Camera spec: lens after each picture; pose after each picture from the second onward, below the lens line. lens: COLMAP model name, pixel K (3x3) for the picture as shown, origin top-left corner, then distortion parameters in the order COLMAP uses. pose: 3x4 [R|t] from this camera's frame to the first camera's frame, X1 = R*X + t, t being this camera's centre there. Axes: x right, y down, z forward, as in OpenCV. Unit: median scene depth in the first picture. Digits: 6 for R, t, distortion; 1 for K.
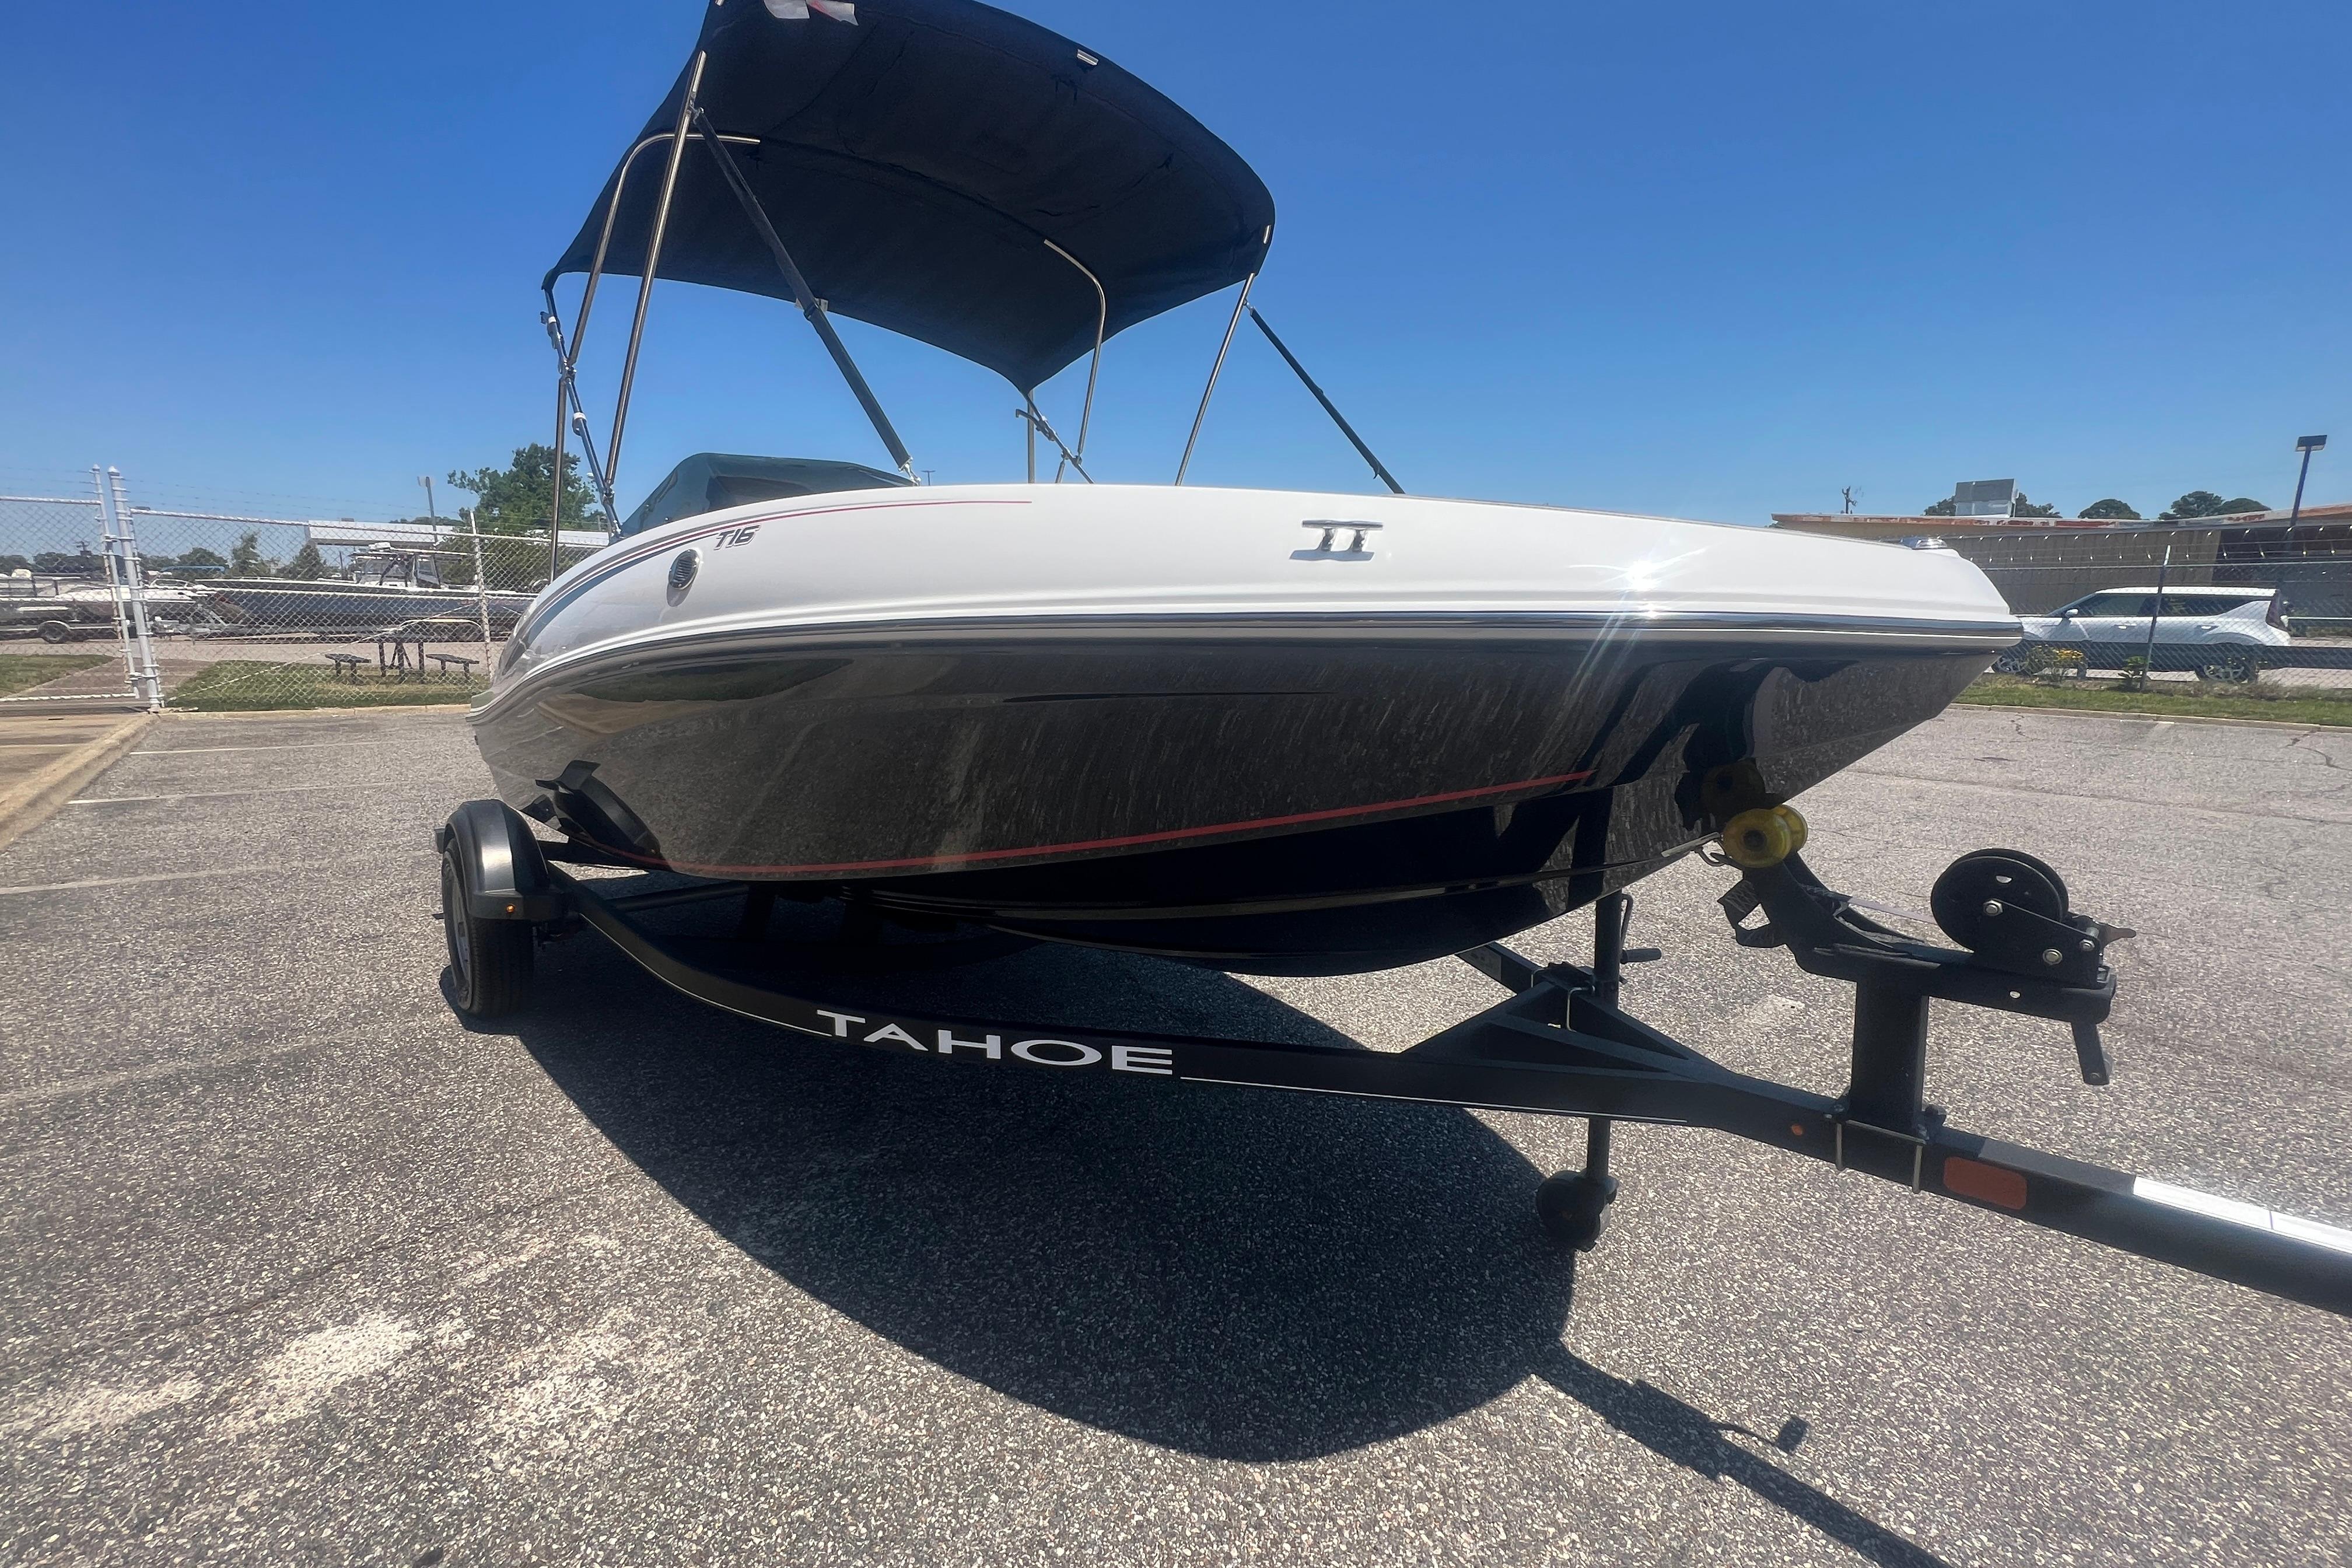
lens RADIAL K [[973.8, 0, 1167.1], [0, 973.8, 778.8], [0, 0, 1]] dist [-0.004132, 0.001310]
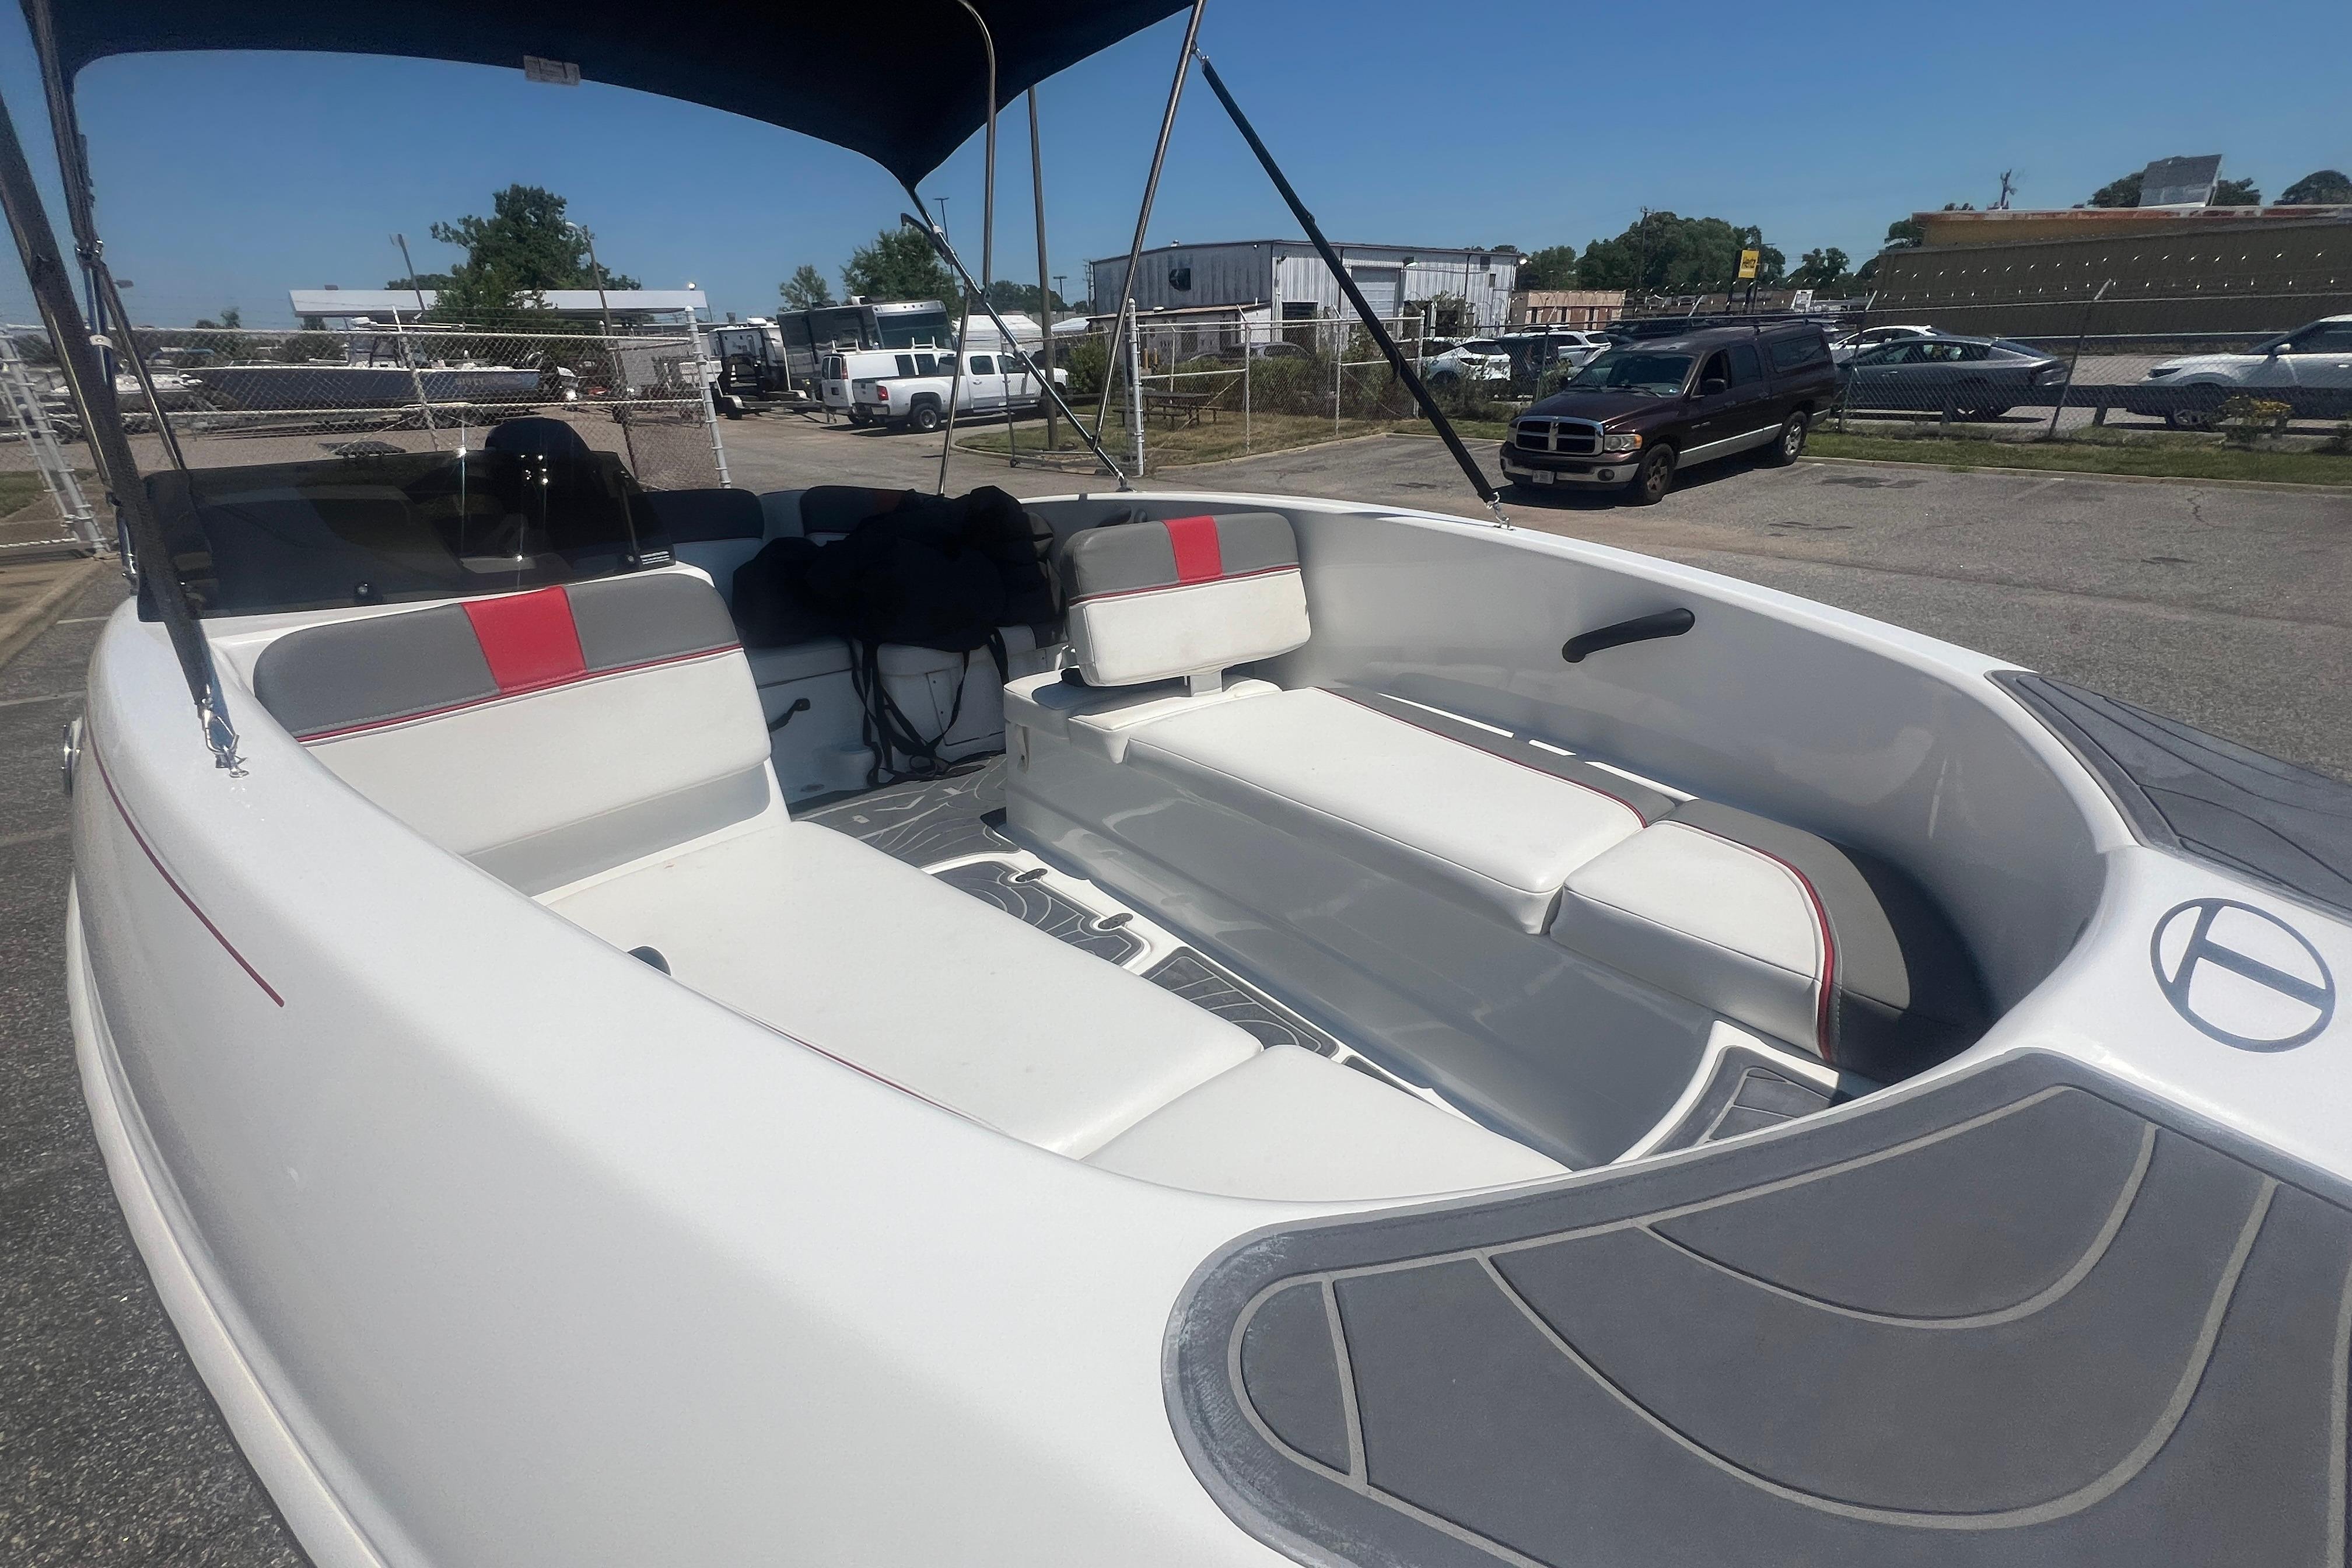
lens RADIAL K [[973.8, 0, 1168.6], [0, 973.8, 781.5], [0, 0, 1]] dist [-0.004132, 0.001310]
pose [[0.998505, -0.013608, -0.052938, 0.150782], [0.026057, 0.969887, 0.242157, -0.323110], [0.048049, -0.243175, 0.968792, 0.504633]]
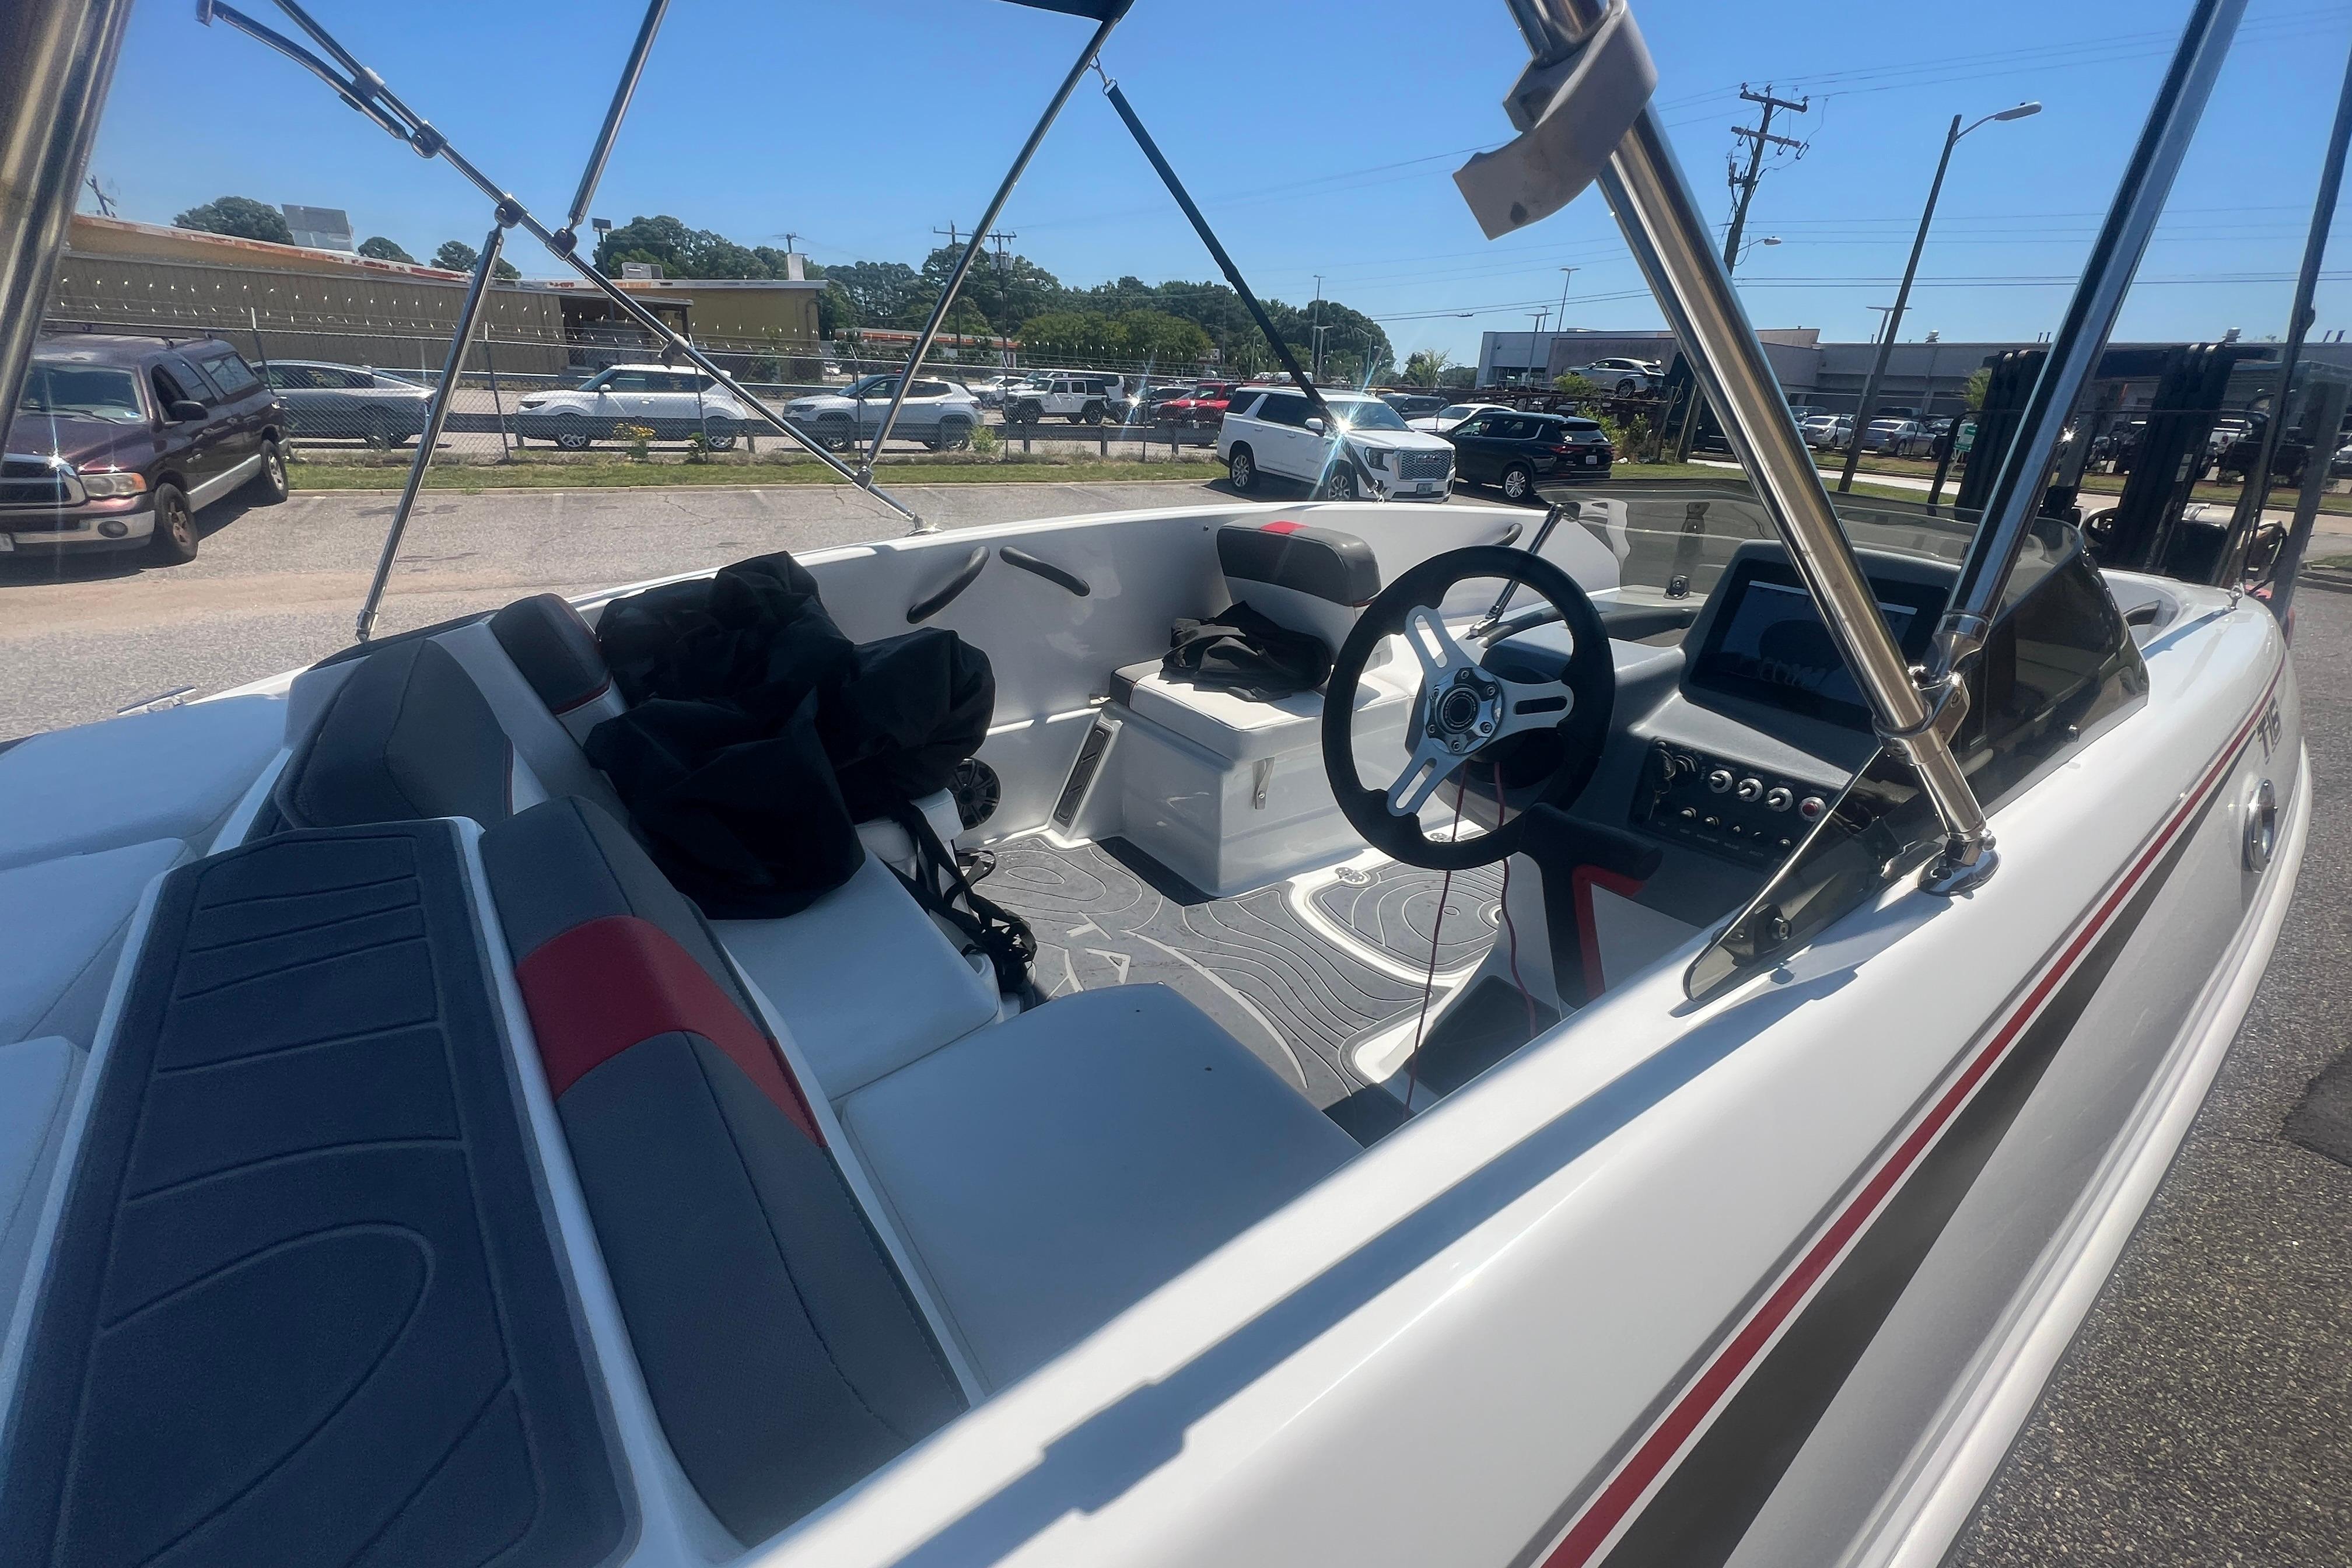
lens RADIAL K [[973.8, 0, 1169.2], [0, 973.8, 785.3], [0, 0, 1]] dist [-0.004132, 0.001310]
pose [[0.183790, -0.369466, 0.910888, -1.020802], [0.132114, 0.927550, 0.349567, -0.471857], [-0.974047, 0.056094, 0.219286, 1.421769]]
